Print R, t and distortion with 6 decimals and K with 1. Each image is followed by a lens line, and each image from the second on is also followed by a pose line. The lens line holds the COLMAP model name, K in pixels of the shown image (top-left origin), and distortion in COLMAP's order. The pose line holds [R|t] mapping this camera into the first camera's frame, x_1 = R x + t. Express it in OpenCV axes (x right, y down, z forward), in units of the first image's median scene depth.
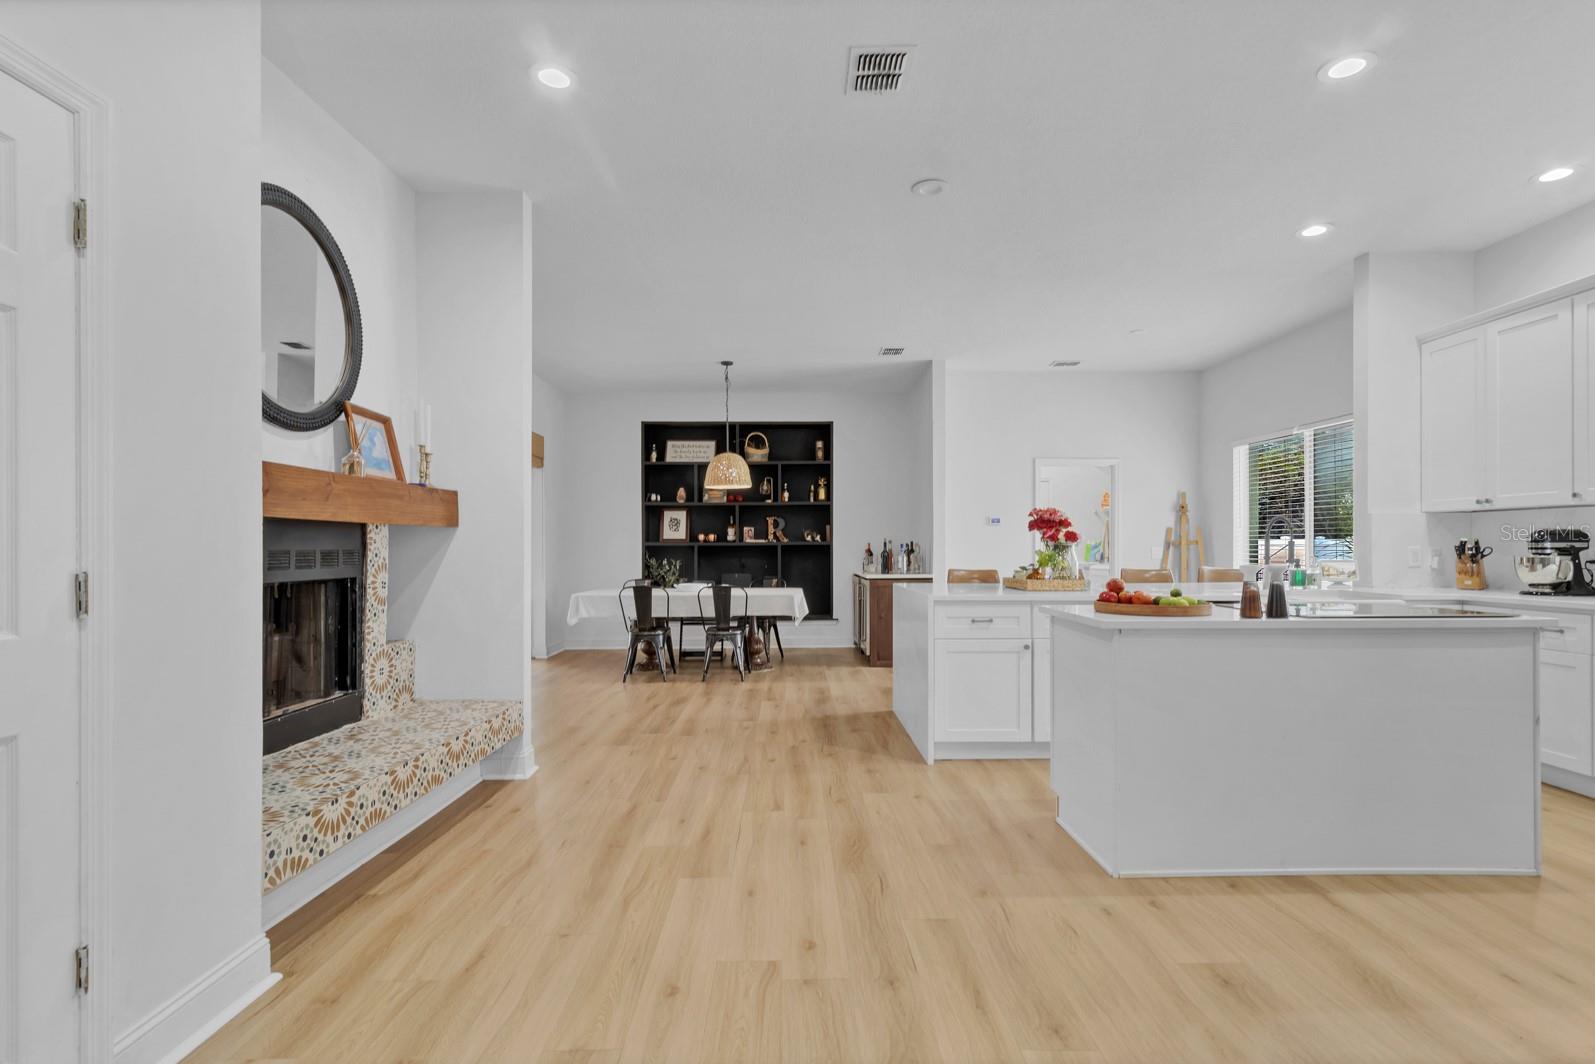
lens RADIAL K [[755.7, 0, 802.1], [0, 755.7, 549.4], [0, 0, 1]] dist [0.000293, -0.000057]
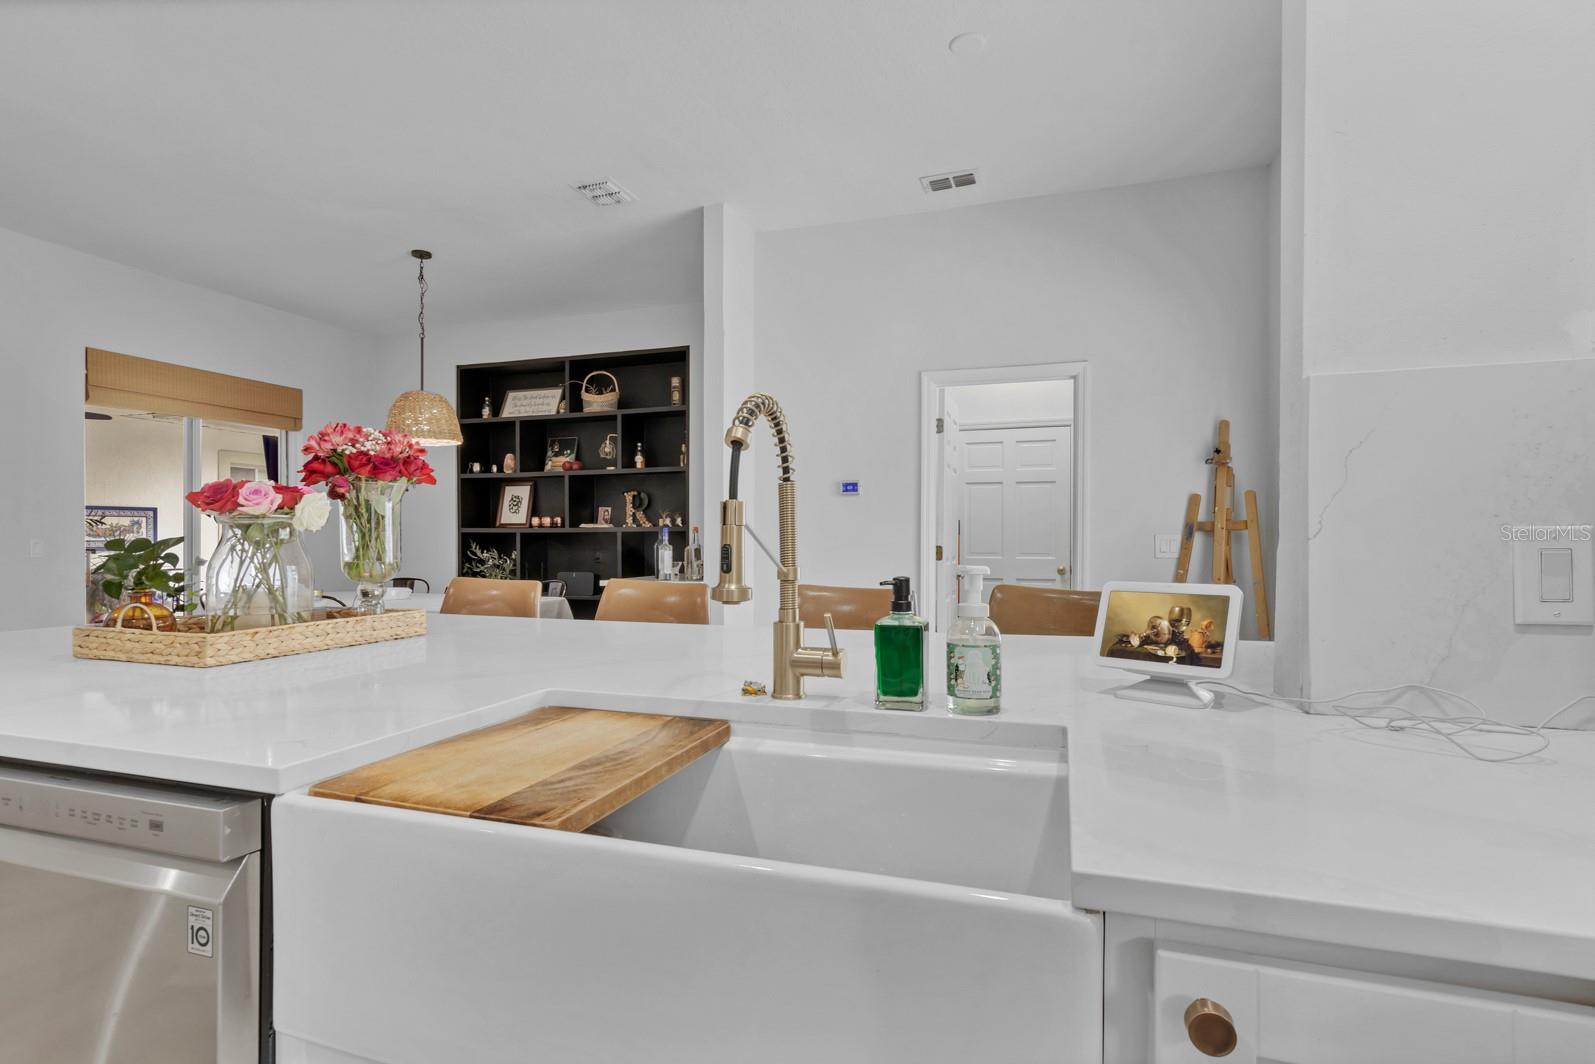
lens RADIAL K [[781.7, 0, 797.5], [0, 781.7, 532.0], [0, 0, 1]] dist [0.000755, 0.000060]
pose [[0.947261, -0.000798, -0.320462, 0.915511], [-0.002303, 0.999954, -0.009297, 0.001587], [0.320455, 0.009545, 0.947216, 0.994971]]
